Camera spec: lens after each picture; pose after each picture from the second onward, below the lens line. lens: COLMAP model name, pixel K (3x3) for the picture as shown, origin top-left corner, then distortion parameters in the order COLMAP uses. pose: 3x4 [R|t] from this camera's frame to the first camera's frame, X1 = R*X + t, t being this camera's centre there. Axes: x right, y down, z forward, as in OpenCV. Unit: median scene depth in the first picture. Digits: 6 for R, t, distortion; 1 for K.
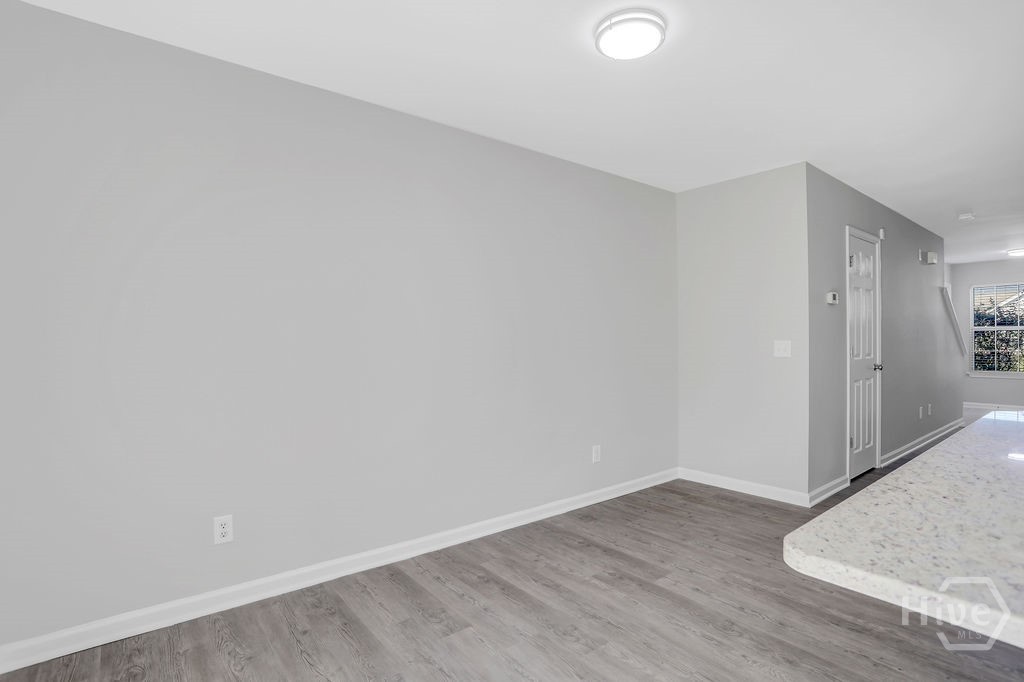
lens RADIAL K [[511.0, 0, 501.7], [0, 511.0, 338.0], [0, 0, 1]] dist [-0.064230, 0.021671]
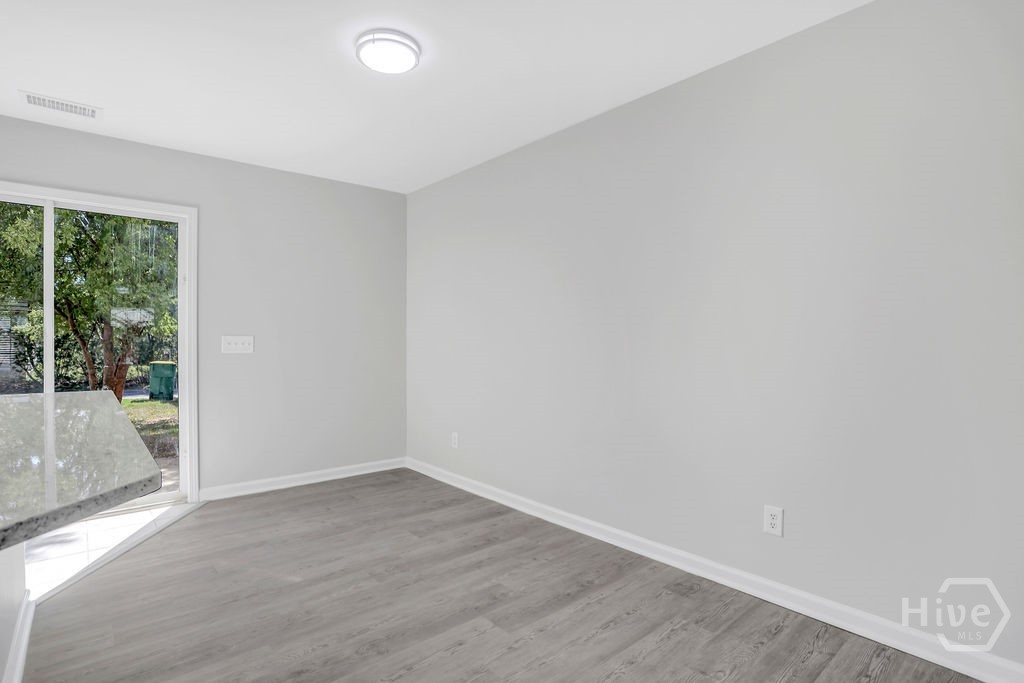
lens RADIAL K [[511.0, 0, 513.7], [0, 511.0, 336.8], [0, 0, 1]] dist [-0.064230, 0.021671]
pose [[0.042844, -0.013275, -0.998994, 1.100401], [0.001830, 0.999911, -0.013208, 0.032356], [0.999080, -0.001263, 0.042864, 0.977687]]
